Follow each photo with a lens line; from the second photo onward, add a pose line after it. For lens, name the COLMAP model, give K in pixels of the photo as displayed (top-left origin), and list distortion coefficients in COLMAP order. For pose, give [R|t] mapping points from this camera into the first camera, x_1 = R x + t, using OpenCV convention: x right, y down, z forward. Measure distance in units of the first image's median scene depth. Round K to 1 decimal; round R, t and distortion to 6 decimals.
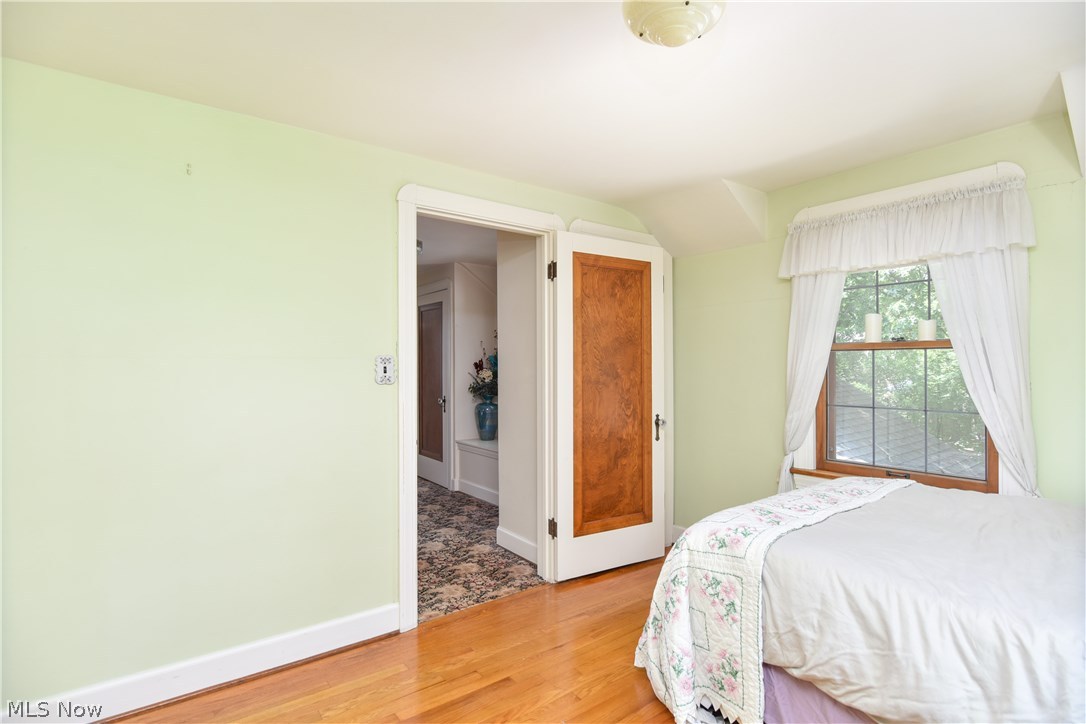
lens RADIAL K [[540.4, 0, 538.7], [0, 540.4, 360.1], [0, 0, 1]] dist [-0.017017, -0.001003]
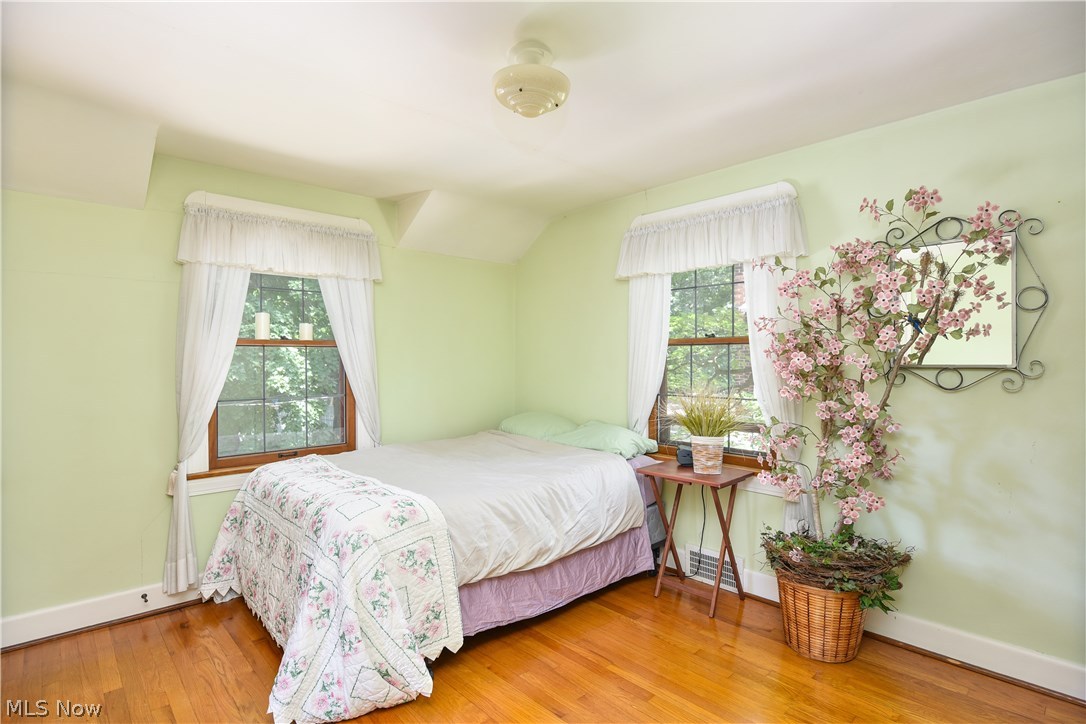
lens RADIAL K [[540.4, 0, 541.9], [0, 540.4, 364.2], [0, 0, 1]] dist [-0.017017, -0.001003]
pose [[-0.108346, -0.008363, 0.994078, -0.815095], [-0.003287, 0.999962, 0.008054, 0.009909], [-0.994108, -0.002395, -0.108370, 0.856693]]
